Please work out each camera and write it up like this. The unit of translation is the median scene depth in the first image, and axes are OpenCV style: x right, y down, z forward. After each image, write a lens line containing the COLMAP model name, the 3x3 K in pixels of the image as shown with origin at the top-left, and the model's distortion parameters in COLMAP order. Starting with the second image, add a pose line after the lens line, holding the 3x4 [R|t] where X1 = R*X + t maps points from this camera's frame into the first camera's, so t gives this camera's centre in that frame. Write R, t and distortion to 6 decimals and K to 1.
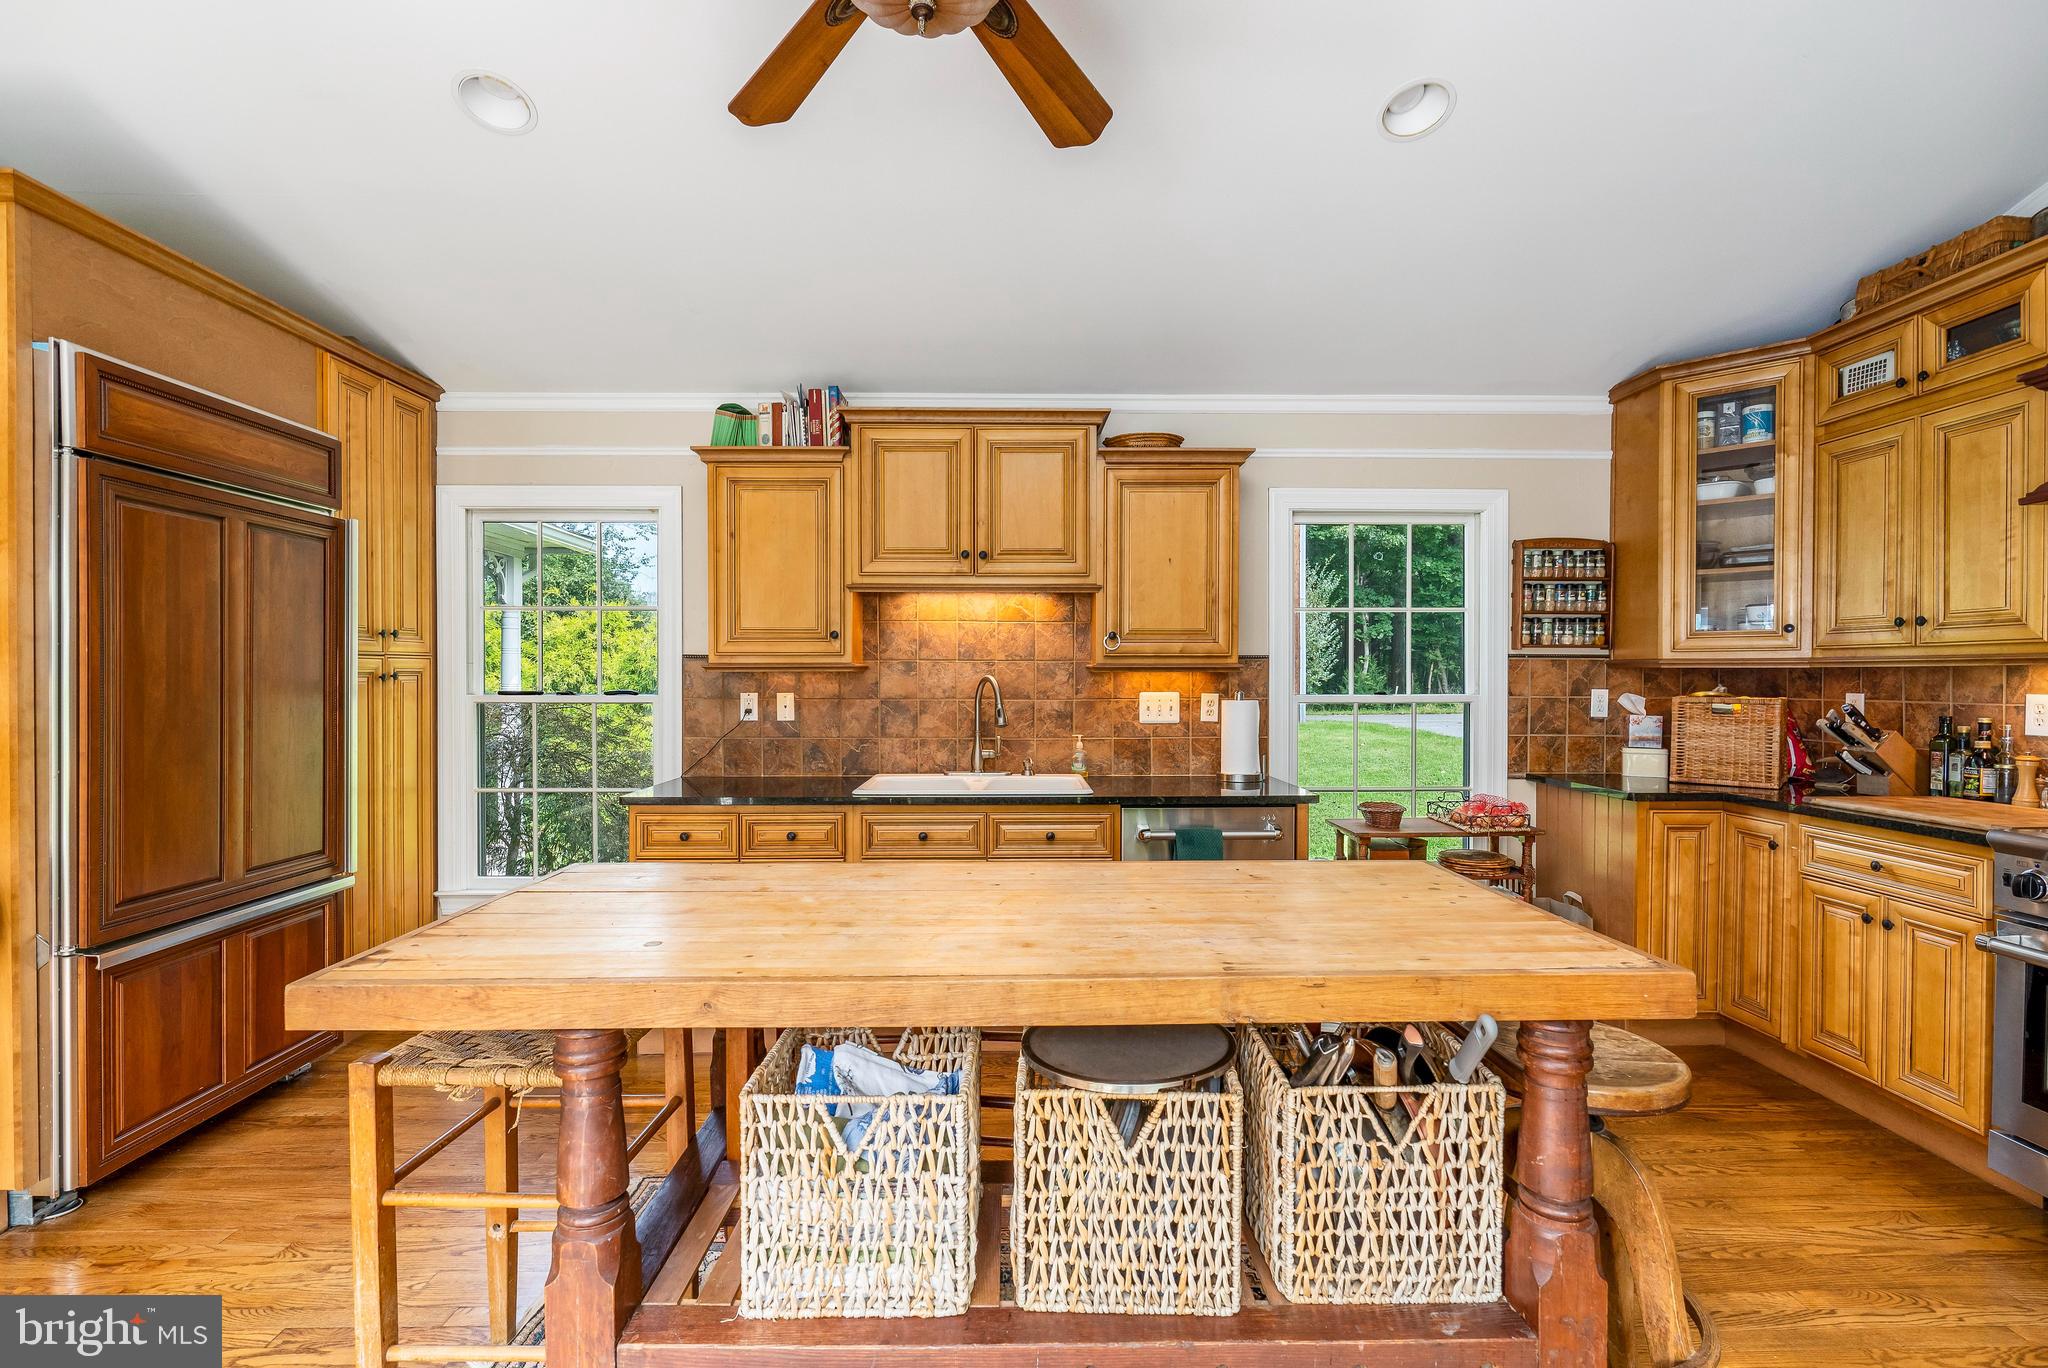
lens RADIAL K [[955.5, 0, 1024.0], [0, 955.5, 684.0], [0, 0, 1]] dist [-0.000724, -0.000155]
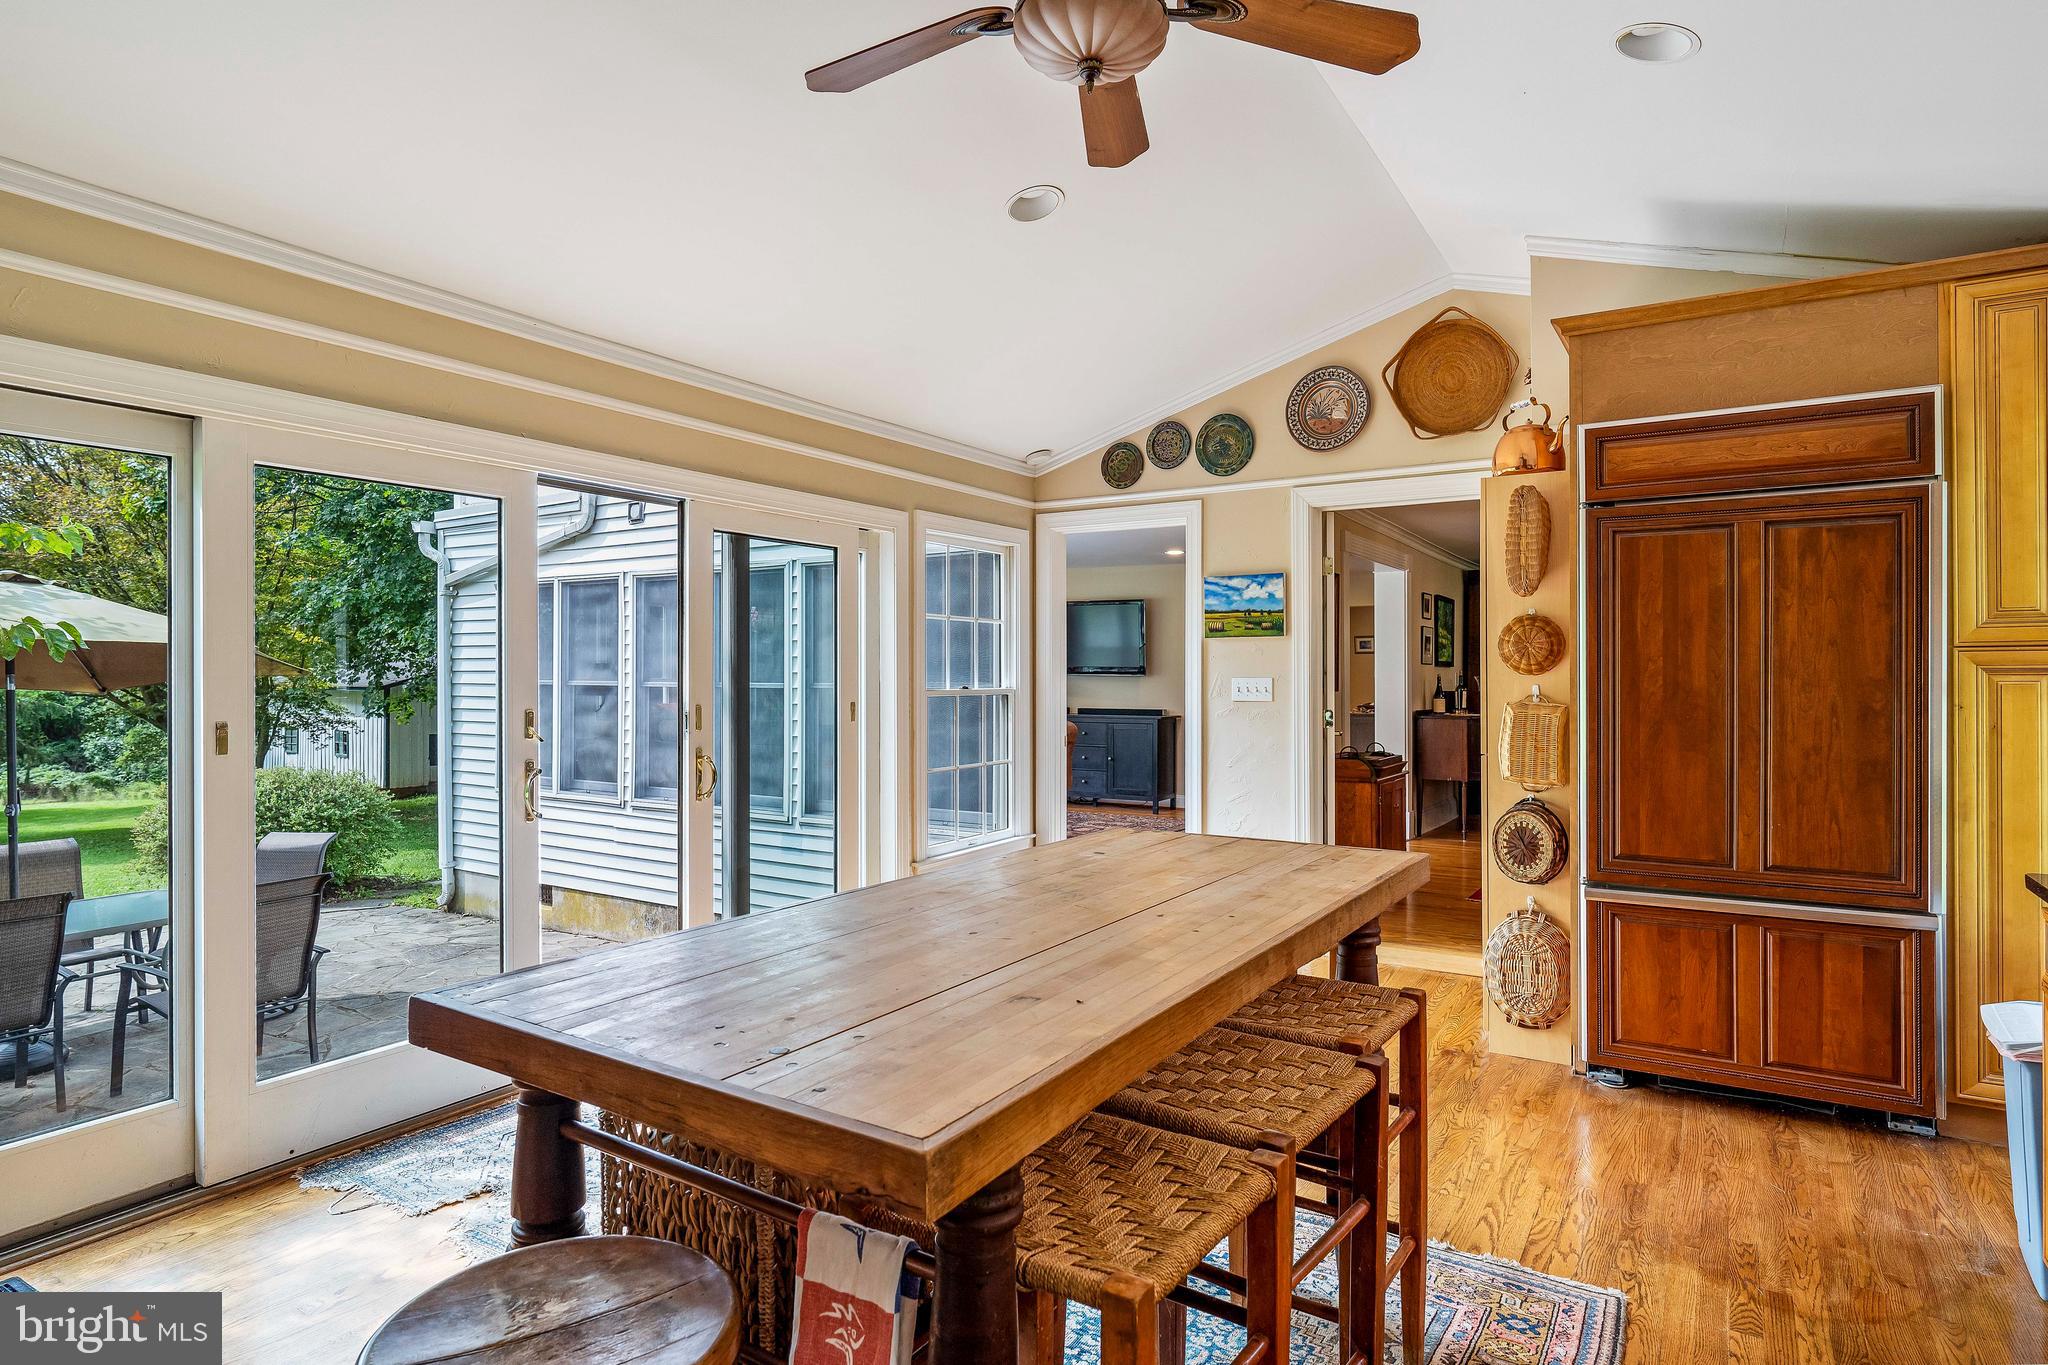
lens RADIAL K [[1087.8, 0, 1024.0], [0, 1087.8, 682.5], [0, 0, 1]] dist [-0.000144, -0.000058]
pose [[-0.556102, 0.004353, -0.831103, 0.569603], [-0.006983, 0.999927, 0.009910, -0.005373], [0.831085, 0.011314, -0.556031, 0.985559]]
